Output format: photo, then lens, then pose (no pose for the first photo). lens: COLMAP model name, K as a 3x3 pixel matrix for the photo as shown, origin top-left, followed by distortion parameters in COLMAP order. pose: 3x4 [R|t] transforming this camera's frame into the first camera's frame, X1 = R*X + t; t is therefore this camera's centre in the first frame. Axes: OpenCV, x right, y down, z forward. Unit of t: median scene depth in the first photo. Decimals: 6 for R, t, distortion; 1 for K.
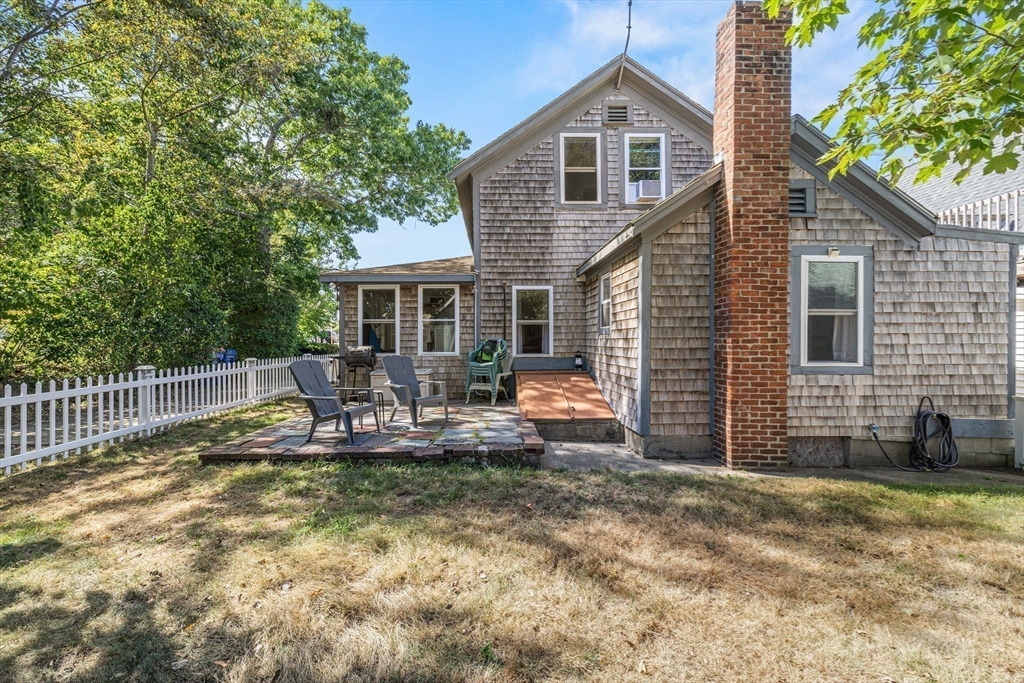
lens RADIAL K [[438.0, 0, 510.5], [0, 438.0, 343.1], [0, 0, 1]] dist [-0.003643, 0.001424]
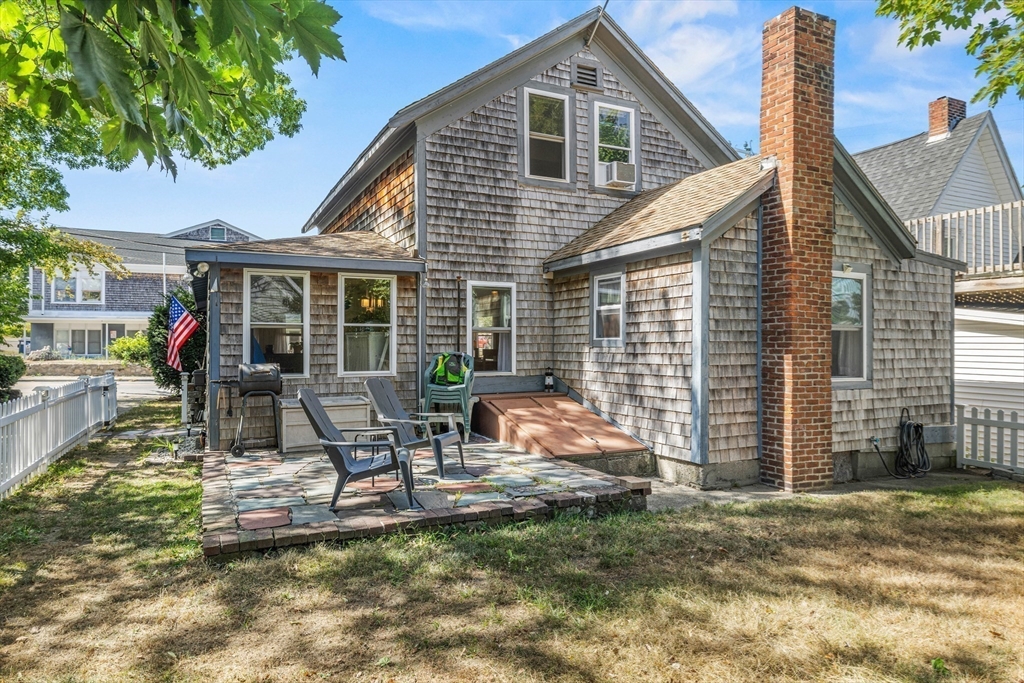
lens RADIAL K [[618.6, 0, 509.7], [0, 618.6, 341.6], [0, 0, 1]] dist [-0.007406, -0.001877]
pose [[0.910015, 0.005511, 0.414539, -0.555085], [0.000211, 0.999905, -0.013755, -0.019052], [-0.414575, 0.012605, 0.909928, 0.026825]]
